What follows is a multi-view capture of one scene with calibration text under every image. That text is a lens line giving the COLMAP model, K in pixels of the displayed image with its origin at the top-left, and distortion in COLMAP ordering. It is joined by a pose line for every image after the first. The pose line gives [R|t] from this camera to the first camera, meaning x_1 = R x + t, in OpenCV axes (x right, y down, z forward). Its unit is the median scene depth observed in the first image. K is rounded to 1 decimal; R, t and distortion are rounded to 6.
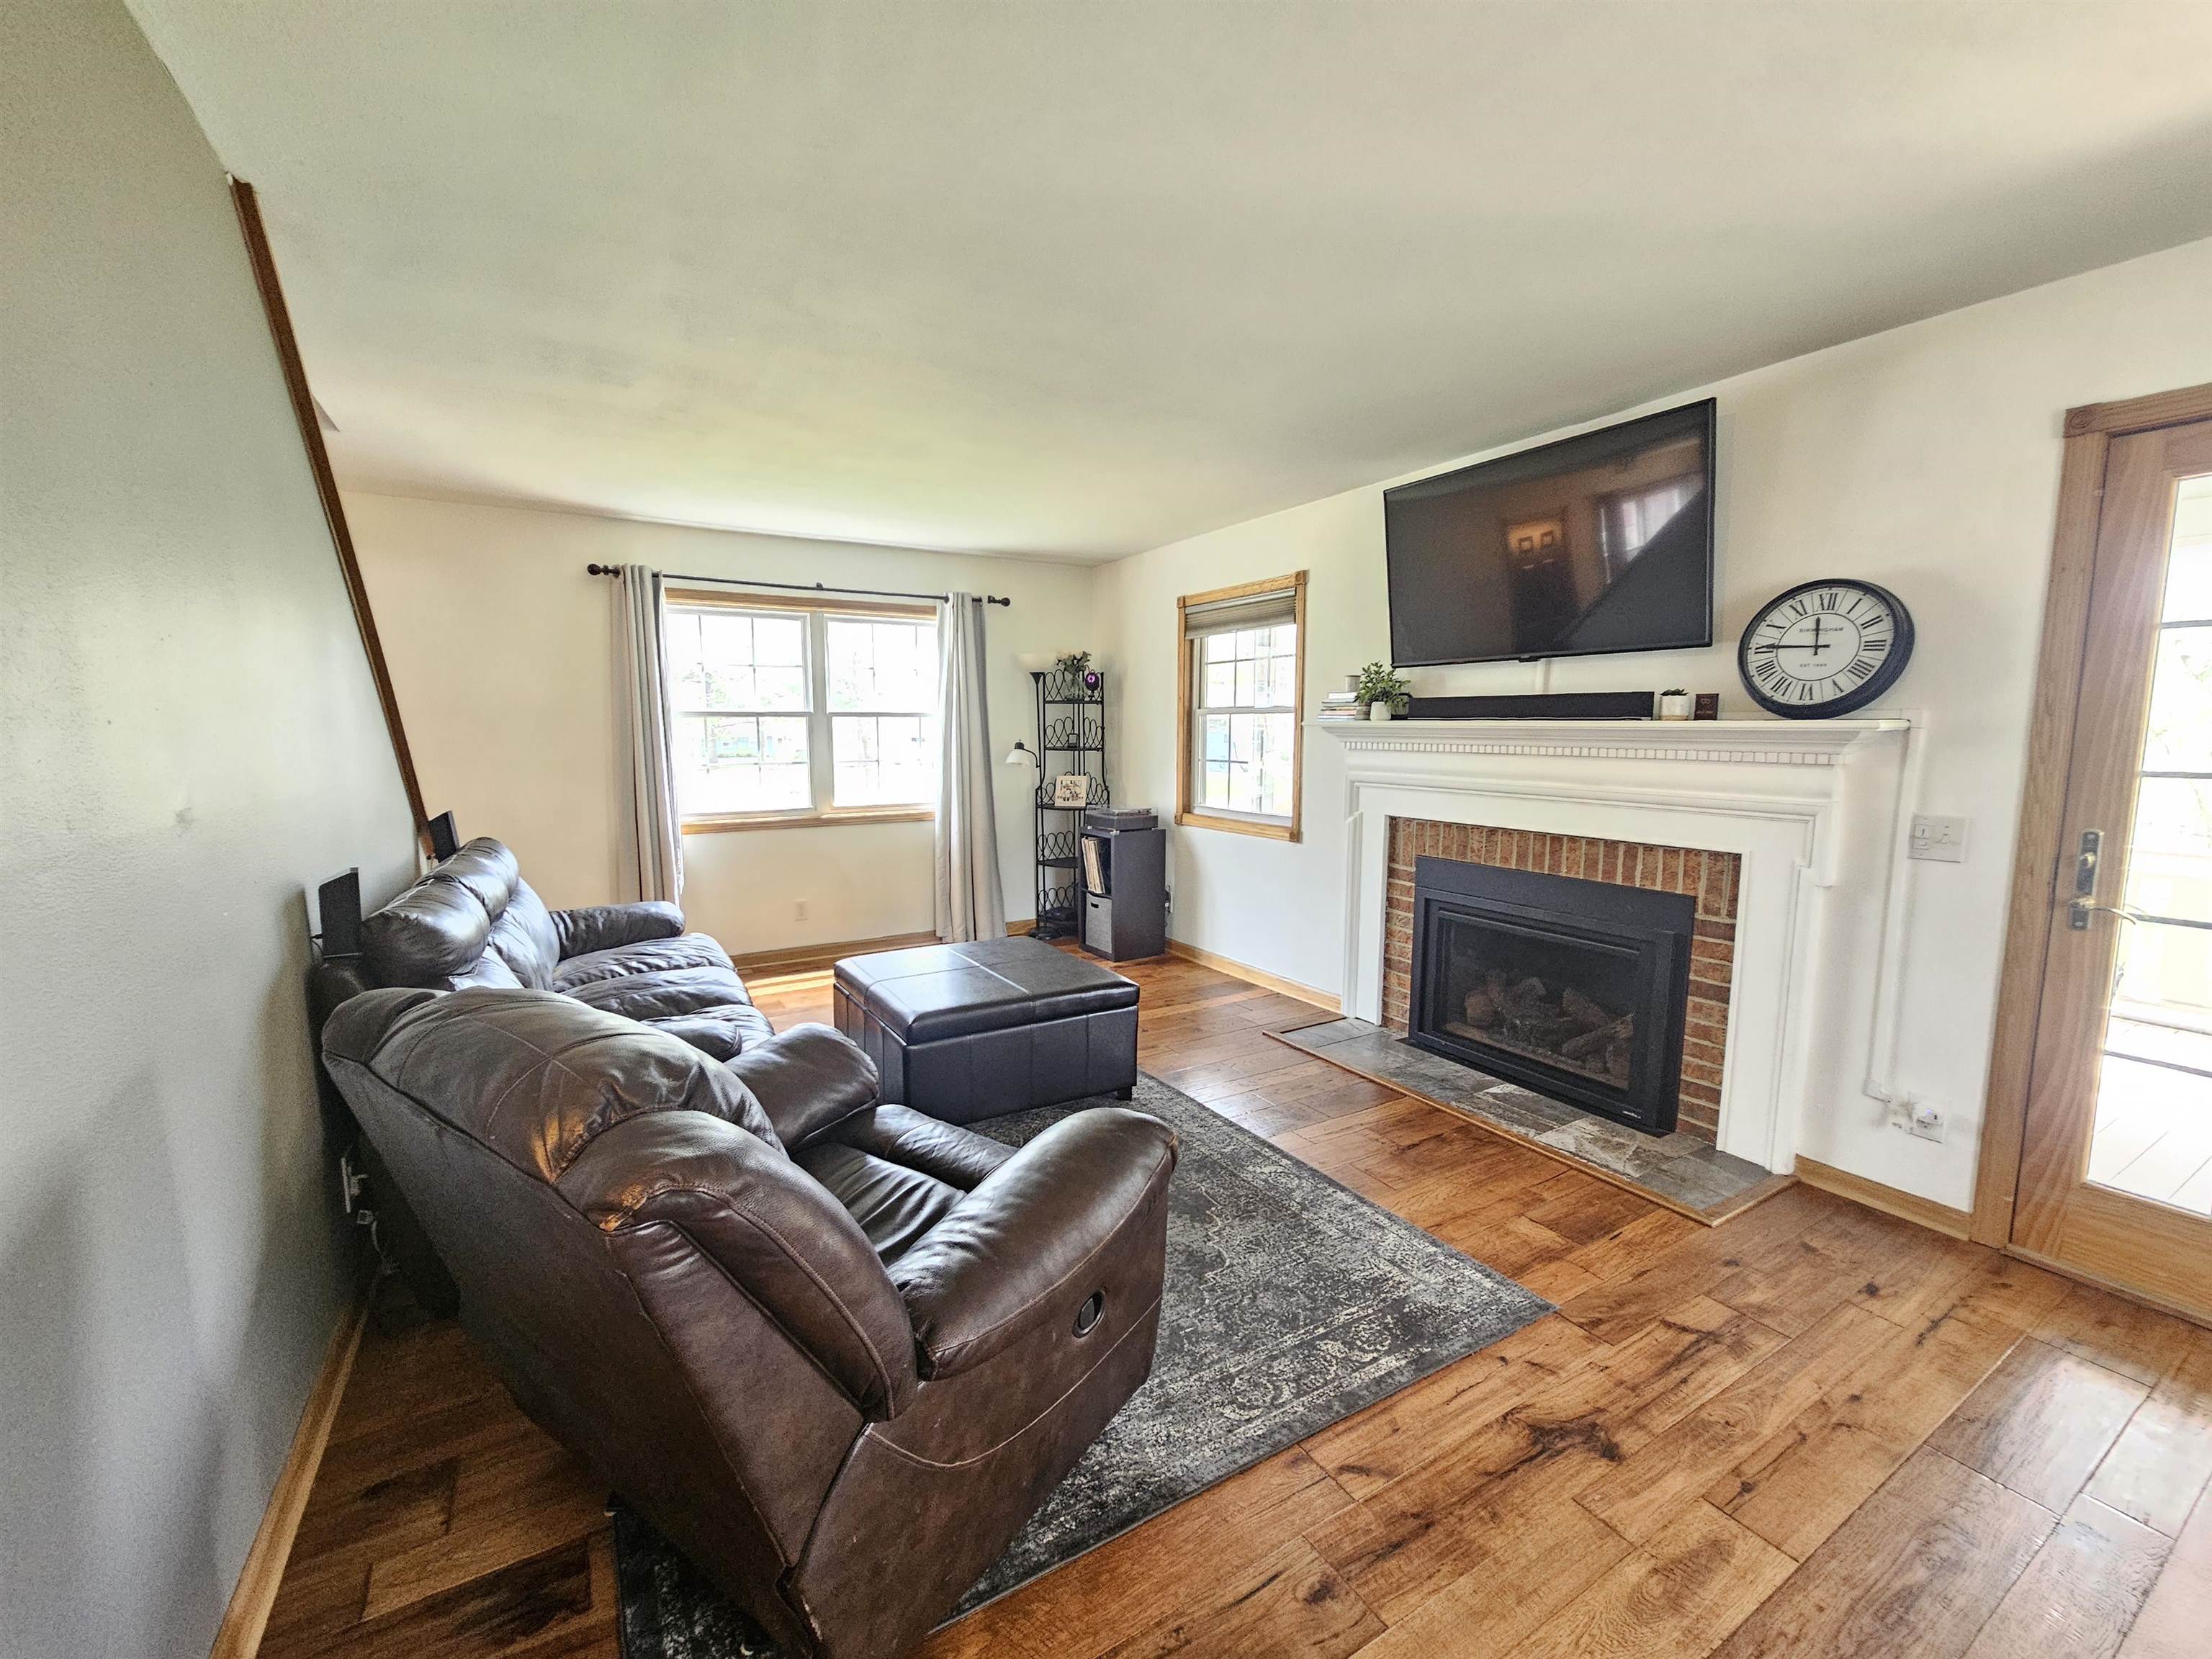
lens RADIAL K [[916.8, 0, 1109.0], [0, 916.8, 837.6], [0, 0, 1]] dist [-0.002780, 0.001222]
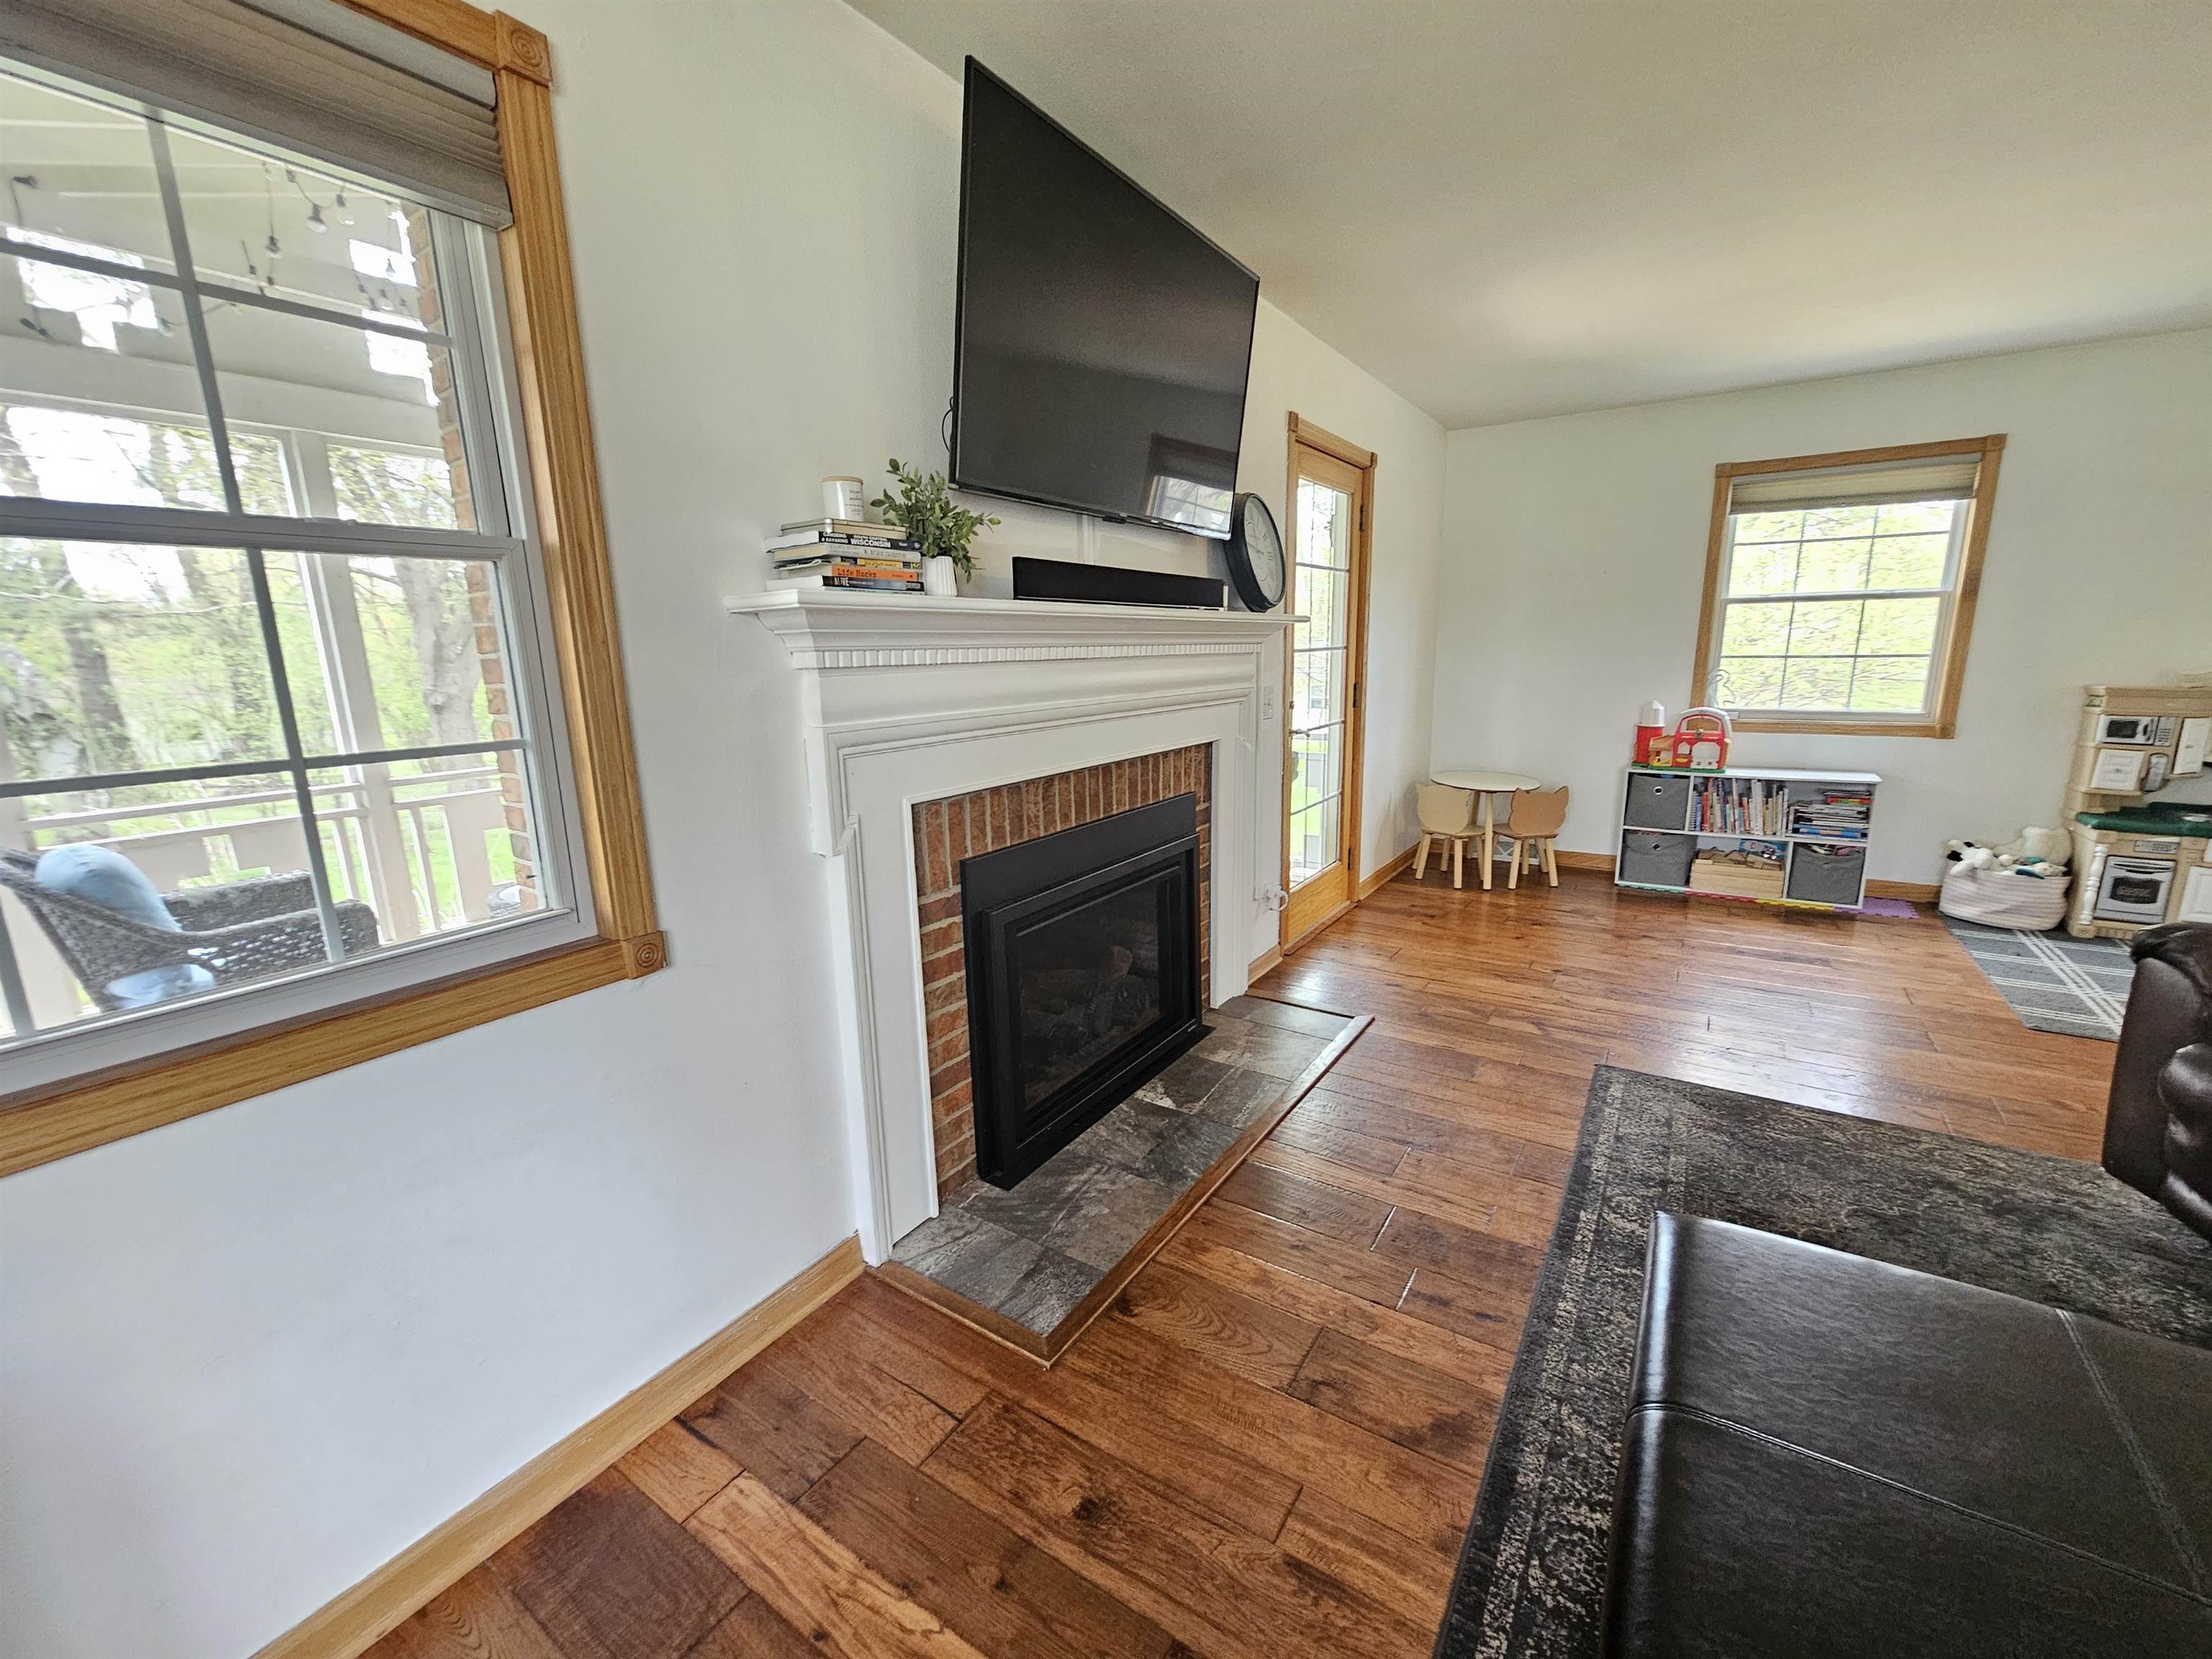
lens RADIAL K [[916.8, 0, 1109.0], [0, 916.8, 837.6], [0, 0, 1]] dist [-0.002780, 0.001222]
pose [[-0.422289, -0.182003, 0.888002, -0.199930], [0.129781, 0.957403, 0.257945, -0.140825], [-0.897123, 0.224173, -0.380680, 1.305777]]
